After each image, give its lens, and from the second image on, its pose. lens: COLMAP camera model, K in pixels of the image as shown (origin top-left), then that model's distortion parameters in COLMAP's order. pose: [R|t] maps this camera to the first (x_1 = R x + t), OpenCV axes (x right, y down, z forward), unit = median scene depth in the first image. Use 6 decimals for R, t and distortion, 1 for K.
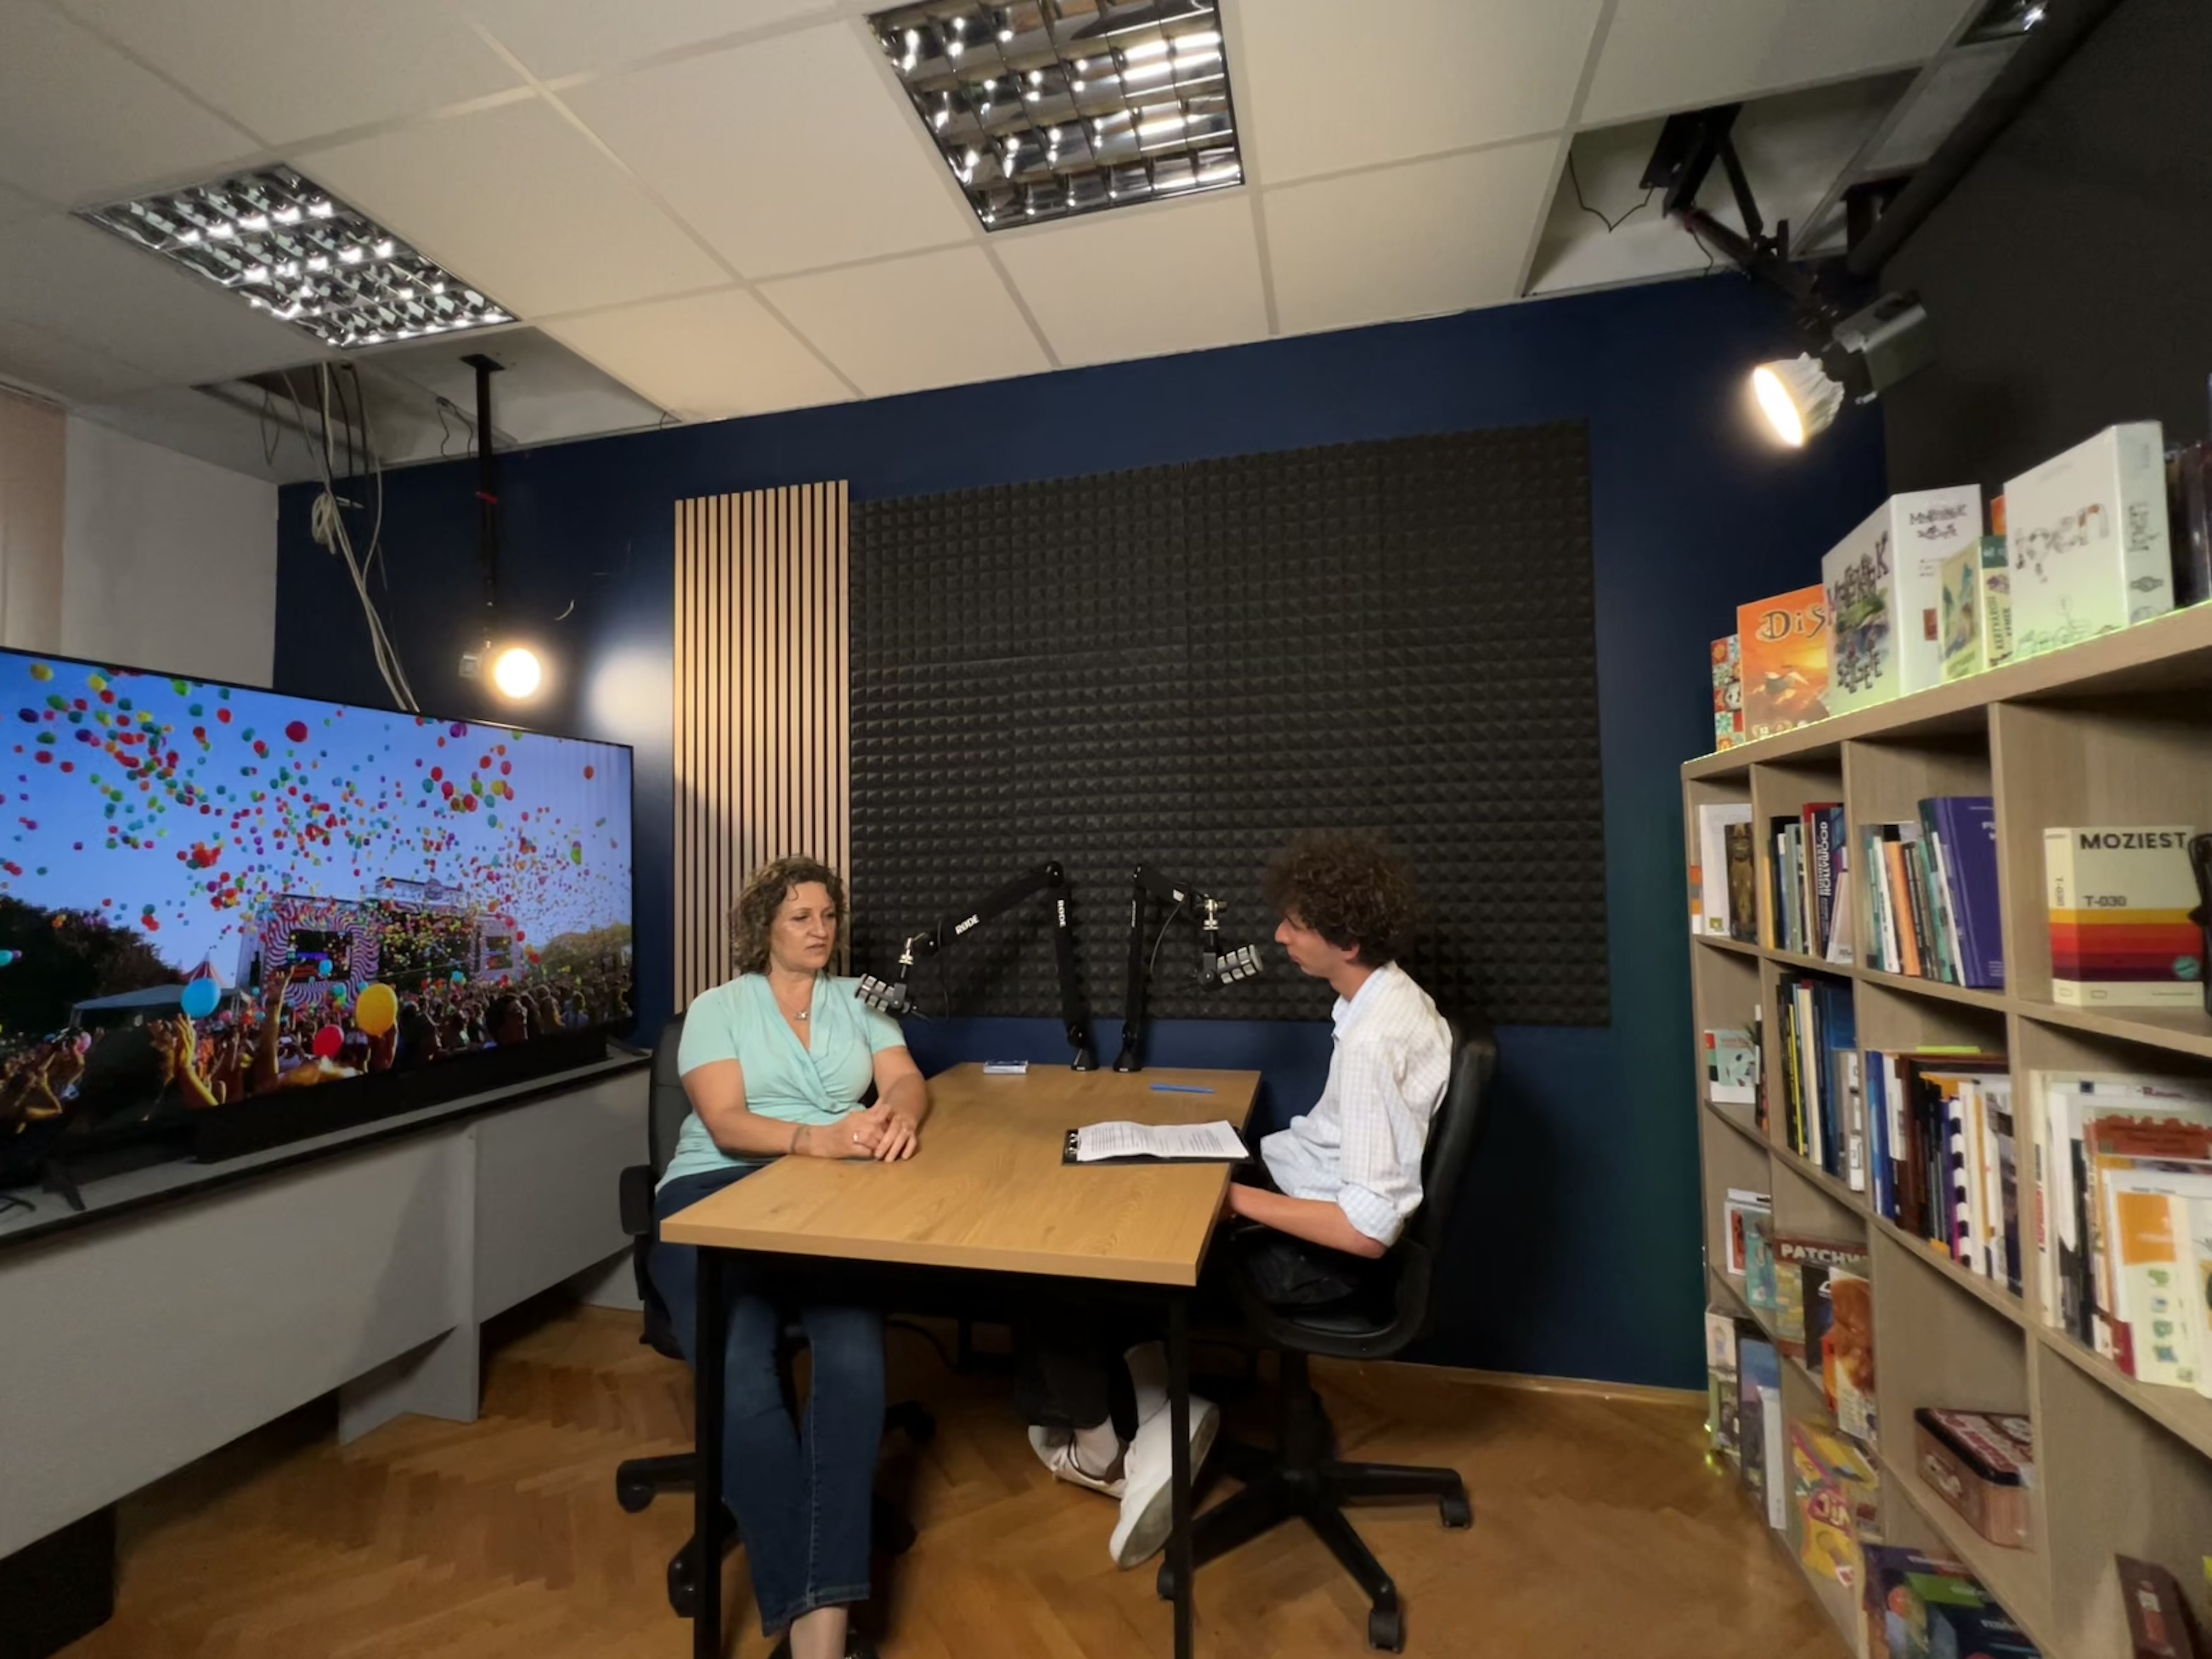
lens RADIAL K [[943.4, 0, 1106.0], [0, 943.4, 829.5], [0, 0, 1]] dist [-0.000297, 0.000003]
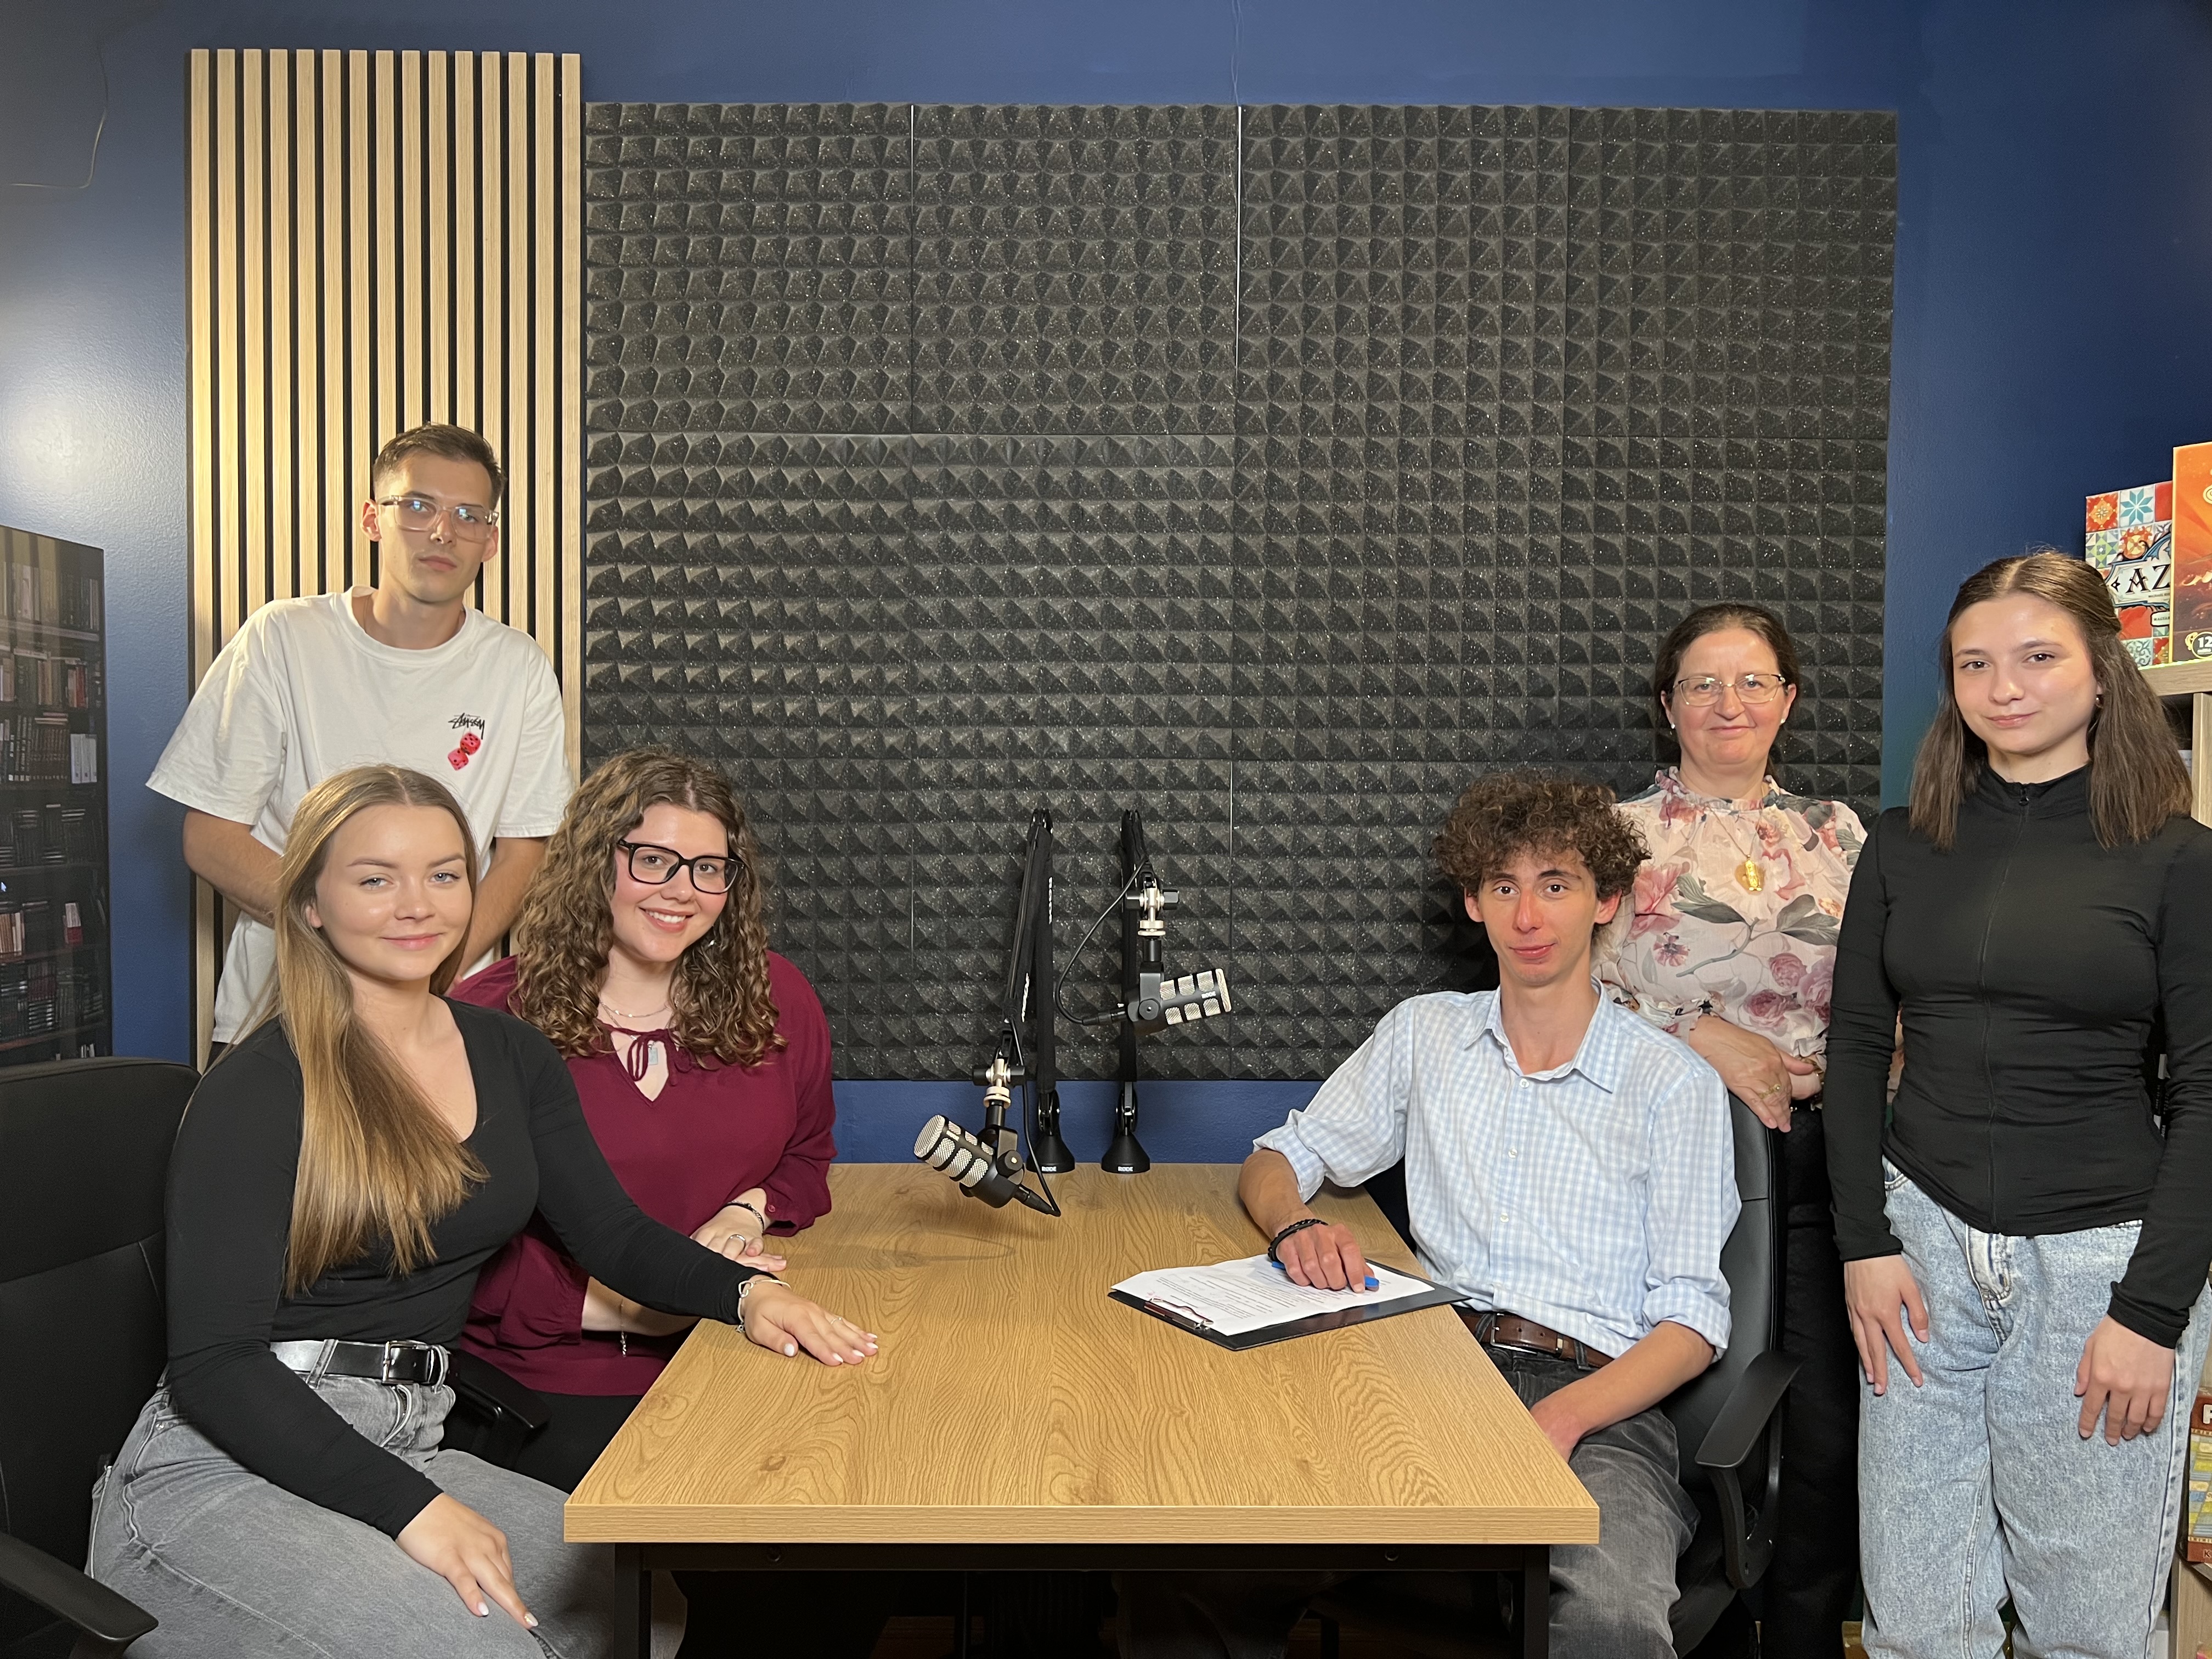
lens RADIAL K [[1629.0, 0, 1106.0], [0, 1629.0, 829.5], [0, 0, 1]] dist [0.064479, -0.075388]
pose [[0.971761, 0.027071, 0.234411, -0.273410], [-0.036270, 0.998728, 0.035019, 0.011412], [-0.233165, -0.042532, 0.971507, 0.062776]]
